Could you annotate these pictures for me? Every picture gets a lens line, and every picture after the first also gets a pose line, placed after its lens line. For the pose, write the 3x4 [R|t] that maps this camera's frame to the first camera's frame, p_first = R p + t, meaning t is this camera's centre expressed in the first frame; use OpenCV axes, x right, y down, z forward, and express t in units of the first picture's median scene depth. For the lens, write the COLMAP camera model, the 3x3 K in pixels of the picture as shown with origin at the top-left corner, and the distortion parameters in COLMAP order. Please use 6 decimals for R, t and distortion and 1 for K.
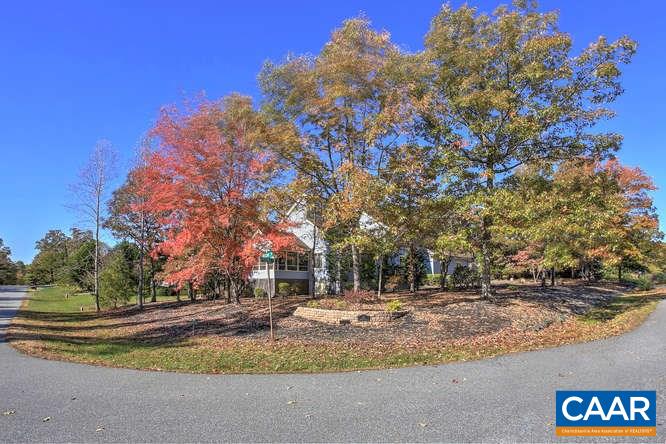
lens RADIAL K [[326.0, 0, 330.3], [0, 326.0, 223.8], [0, 0, 1]] dist [-0.001253, -0.000212]
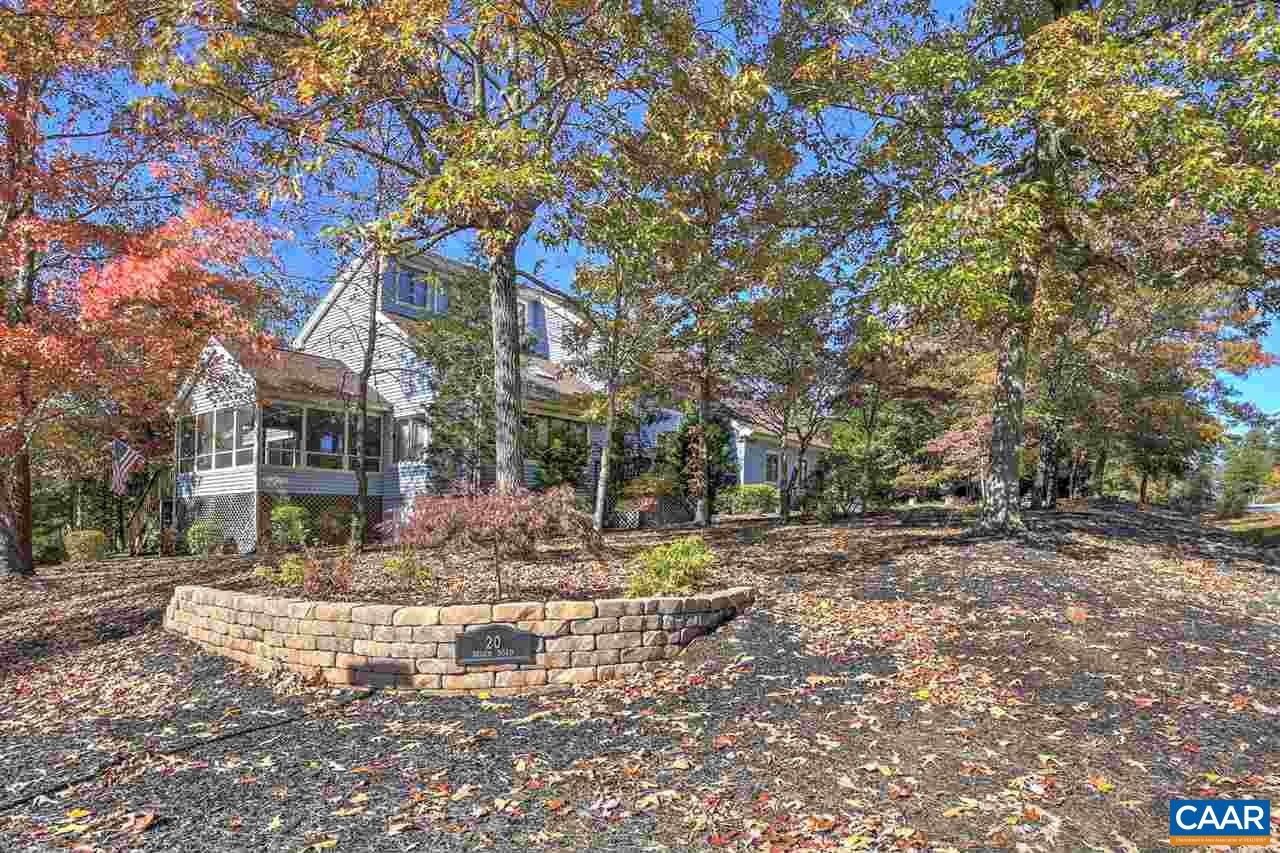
lens RADIAL K [[646.6, 0, 639.4], [0, 646.6, 450.3], [0, 0, 1]] dist [-0.019188, 0.000043]
pose [[0.977862, 0.013592, 0.208810, 0.095370], [-0.025062, 0.998313, 0.052381, 0.162328], [-0.207745, -0.056455, 0.976552, 0.631549]]
